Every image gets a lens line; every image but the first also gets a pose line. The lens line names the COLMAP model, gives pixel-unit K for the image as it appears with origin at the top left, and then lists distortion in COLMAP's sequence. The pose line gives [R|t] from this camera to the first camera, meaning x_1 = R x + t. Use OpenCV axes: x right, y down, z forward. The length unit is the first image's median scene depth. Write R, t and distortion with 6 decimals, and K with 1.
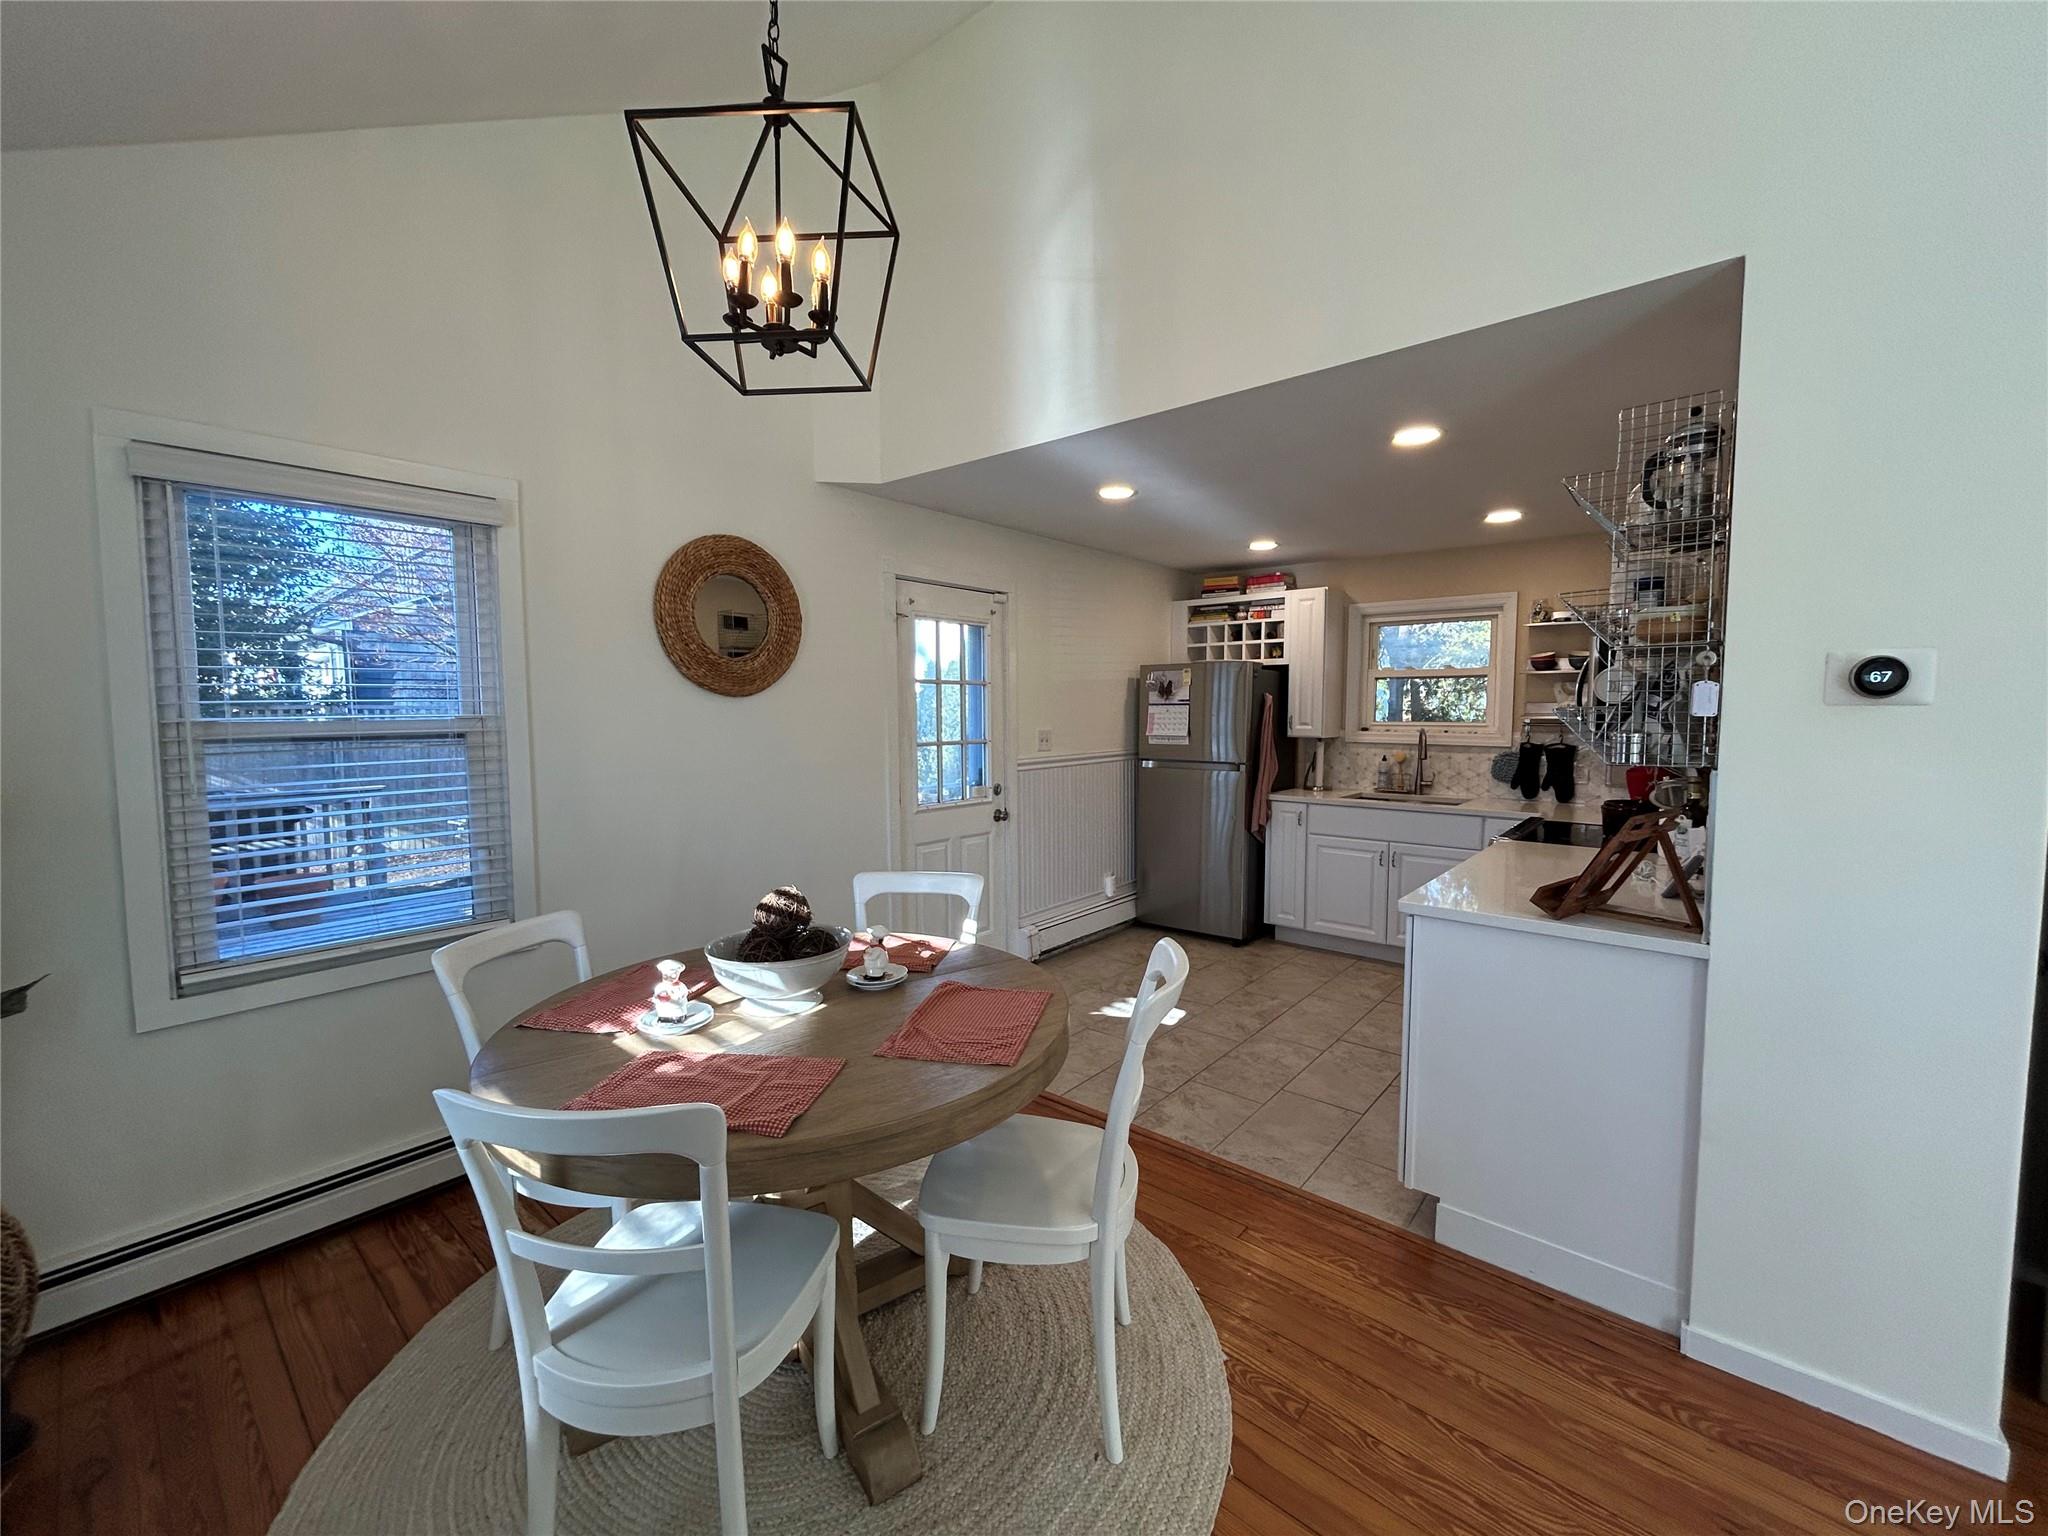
lens RADIAL K [[830.6, 0, 1023.5], [0, 830.6, 767.3], [0, 0, 1]] dist [0.000835, 0.000045]
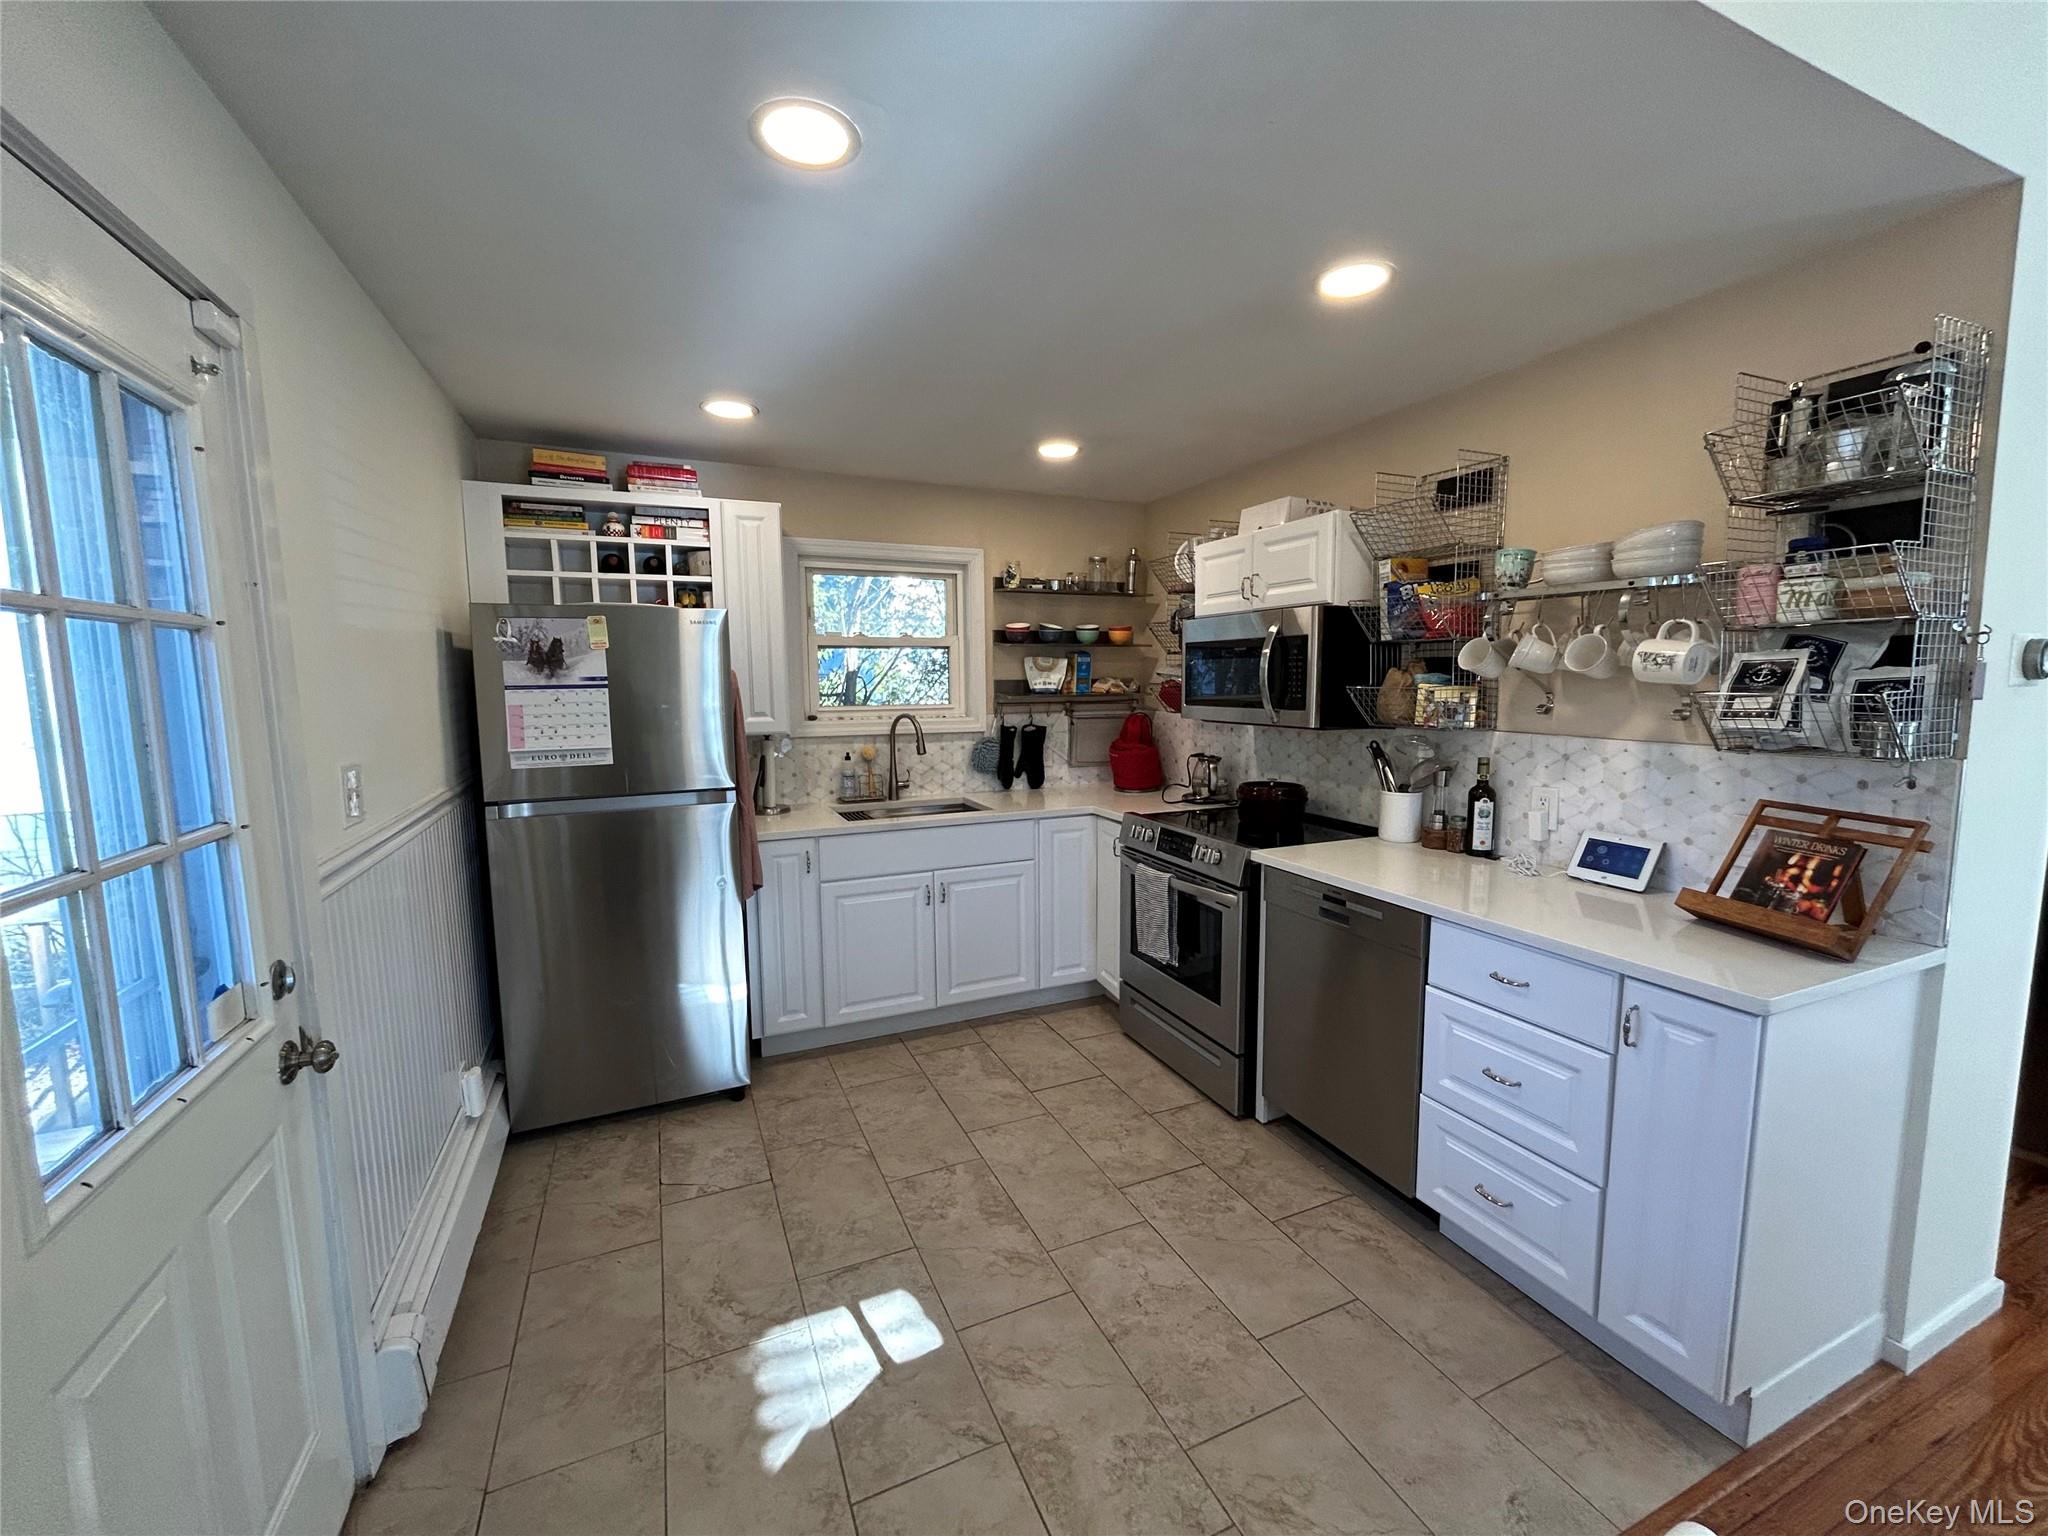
lens RADIAL K [[830.6, 0, 1023.5], [0, 830.6, 765.2], [0, 0, 1]] dist [0.000835, 0.000045]
pose [[0.434741, -0.098340, 0.895170, -0.154503], [0.071664, 0.994645, 0.074464, -0.046672], [-0.897700, 0.031779, 0.439460, 0.540497]]
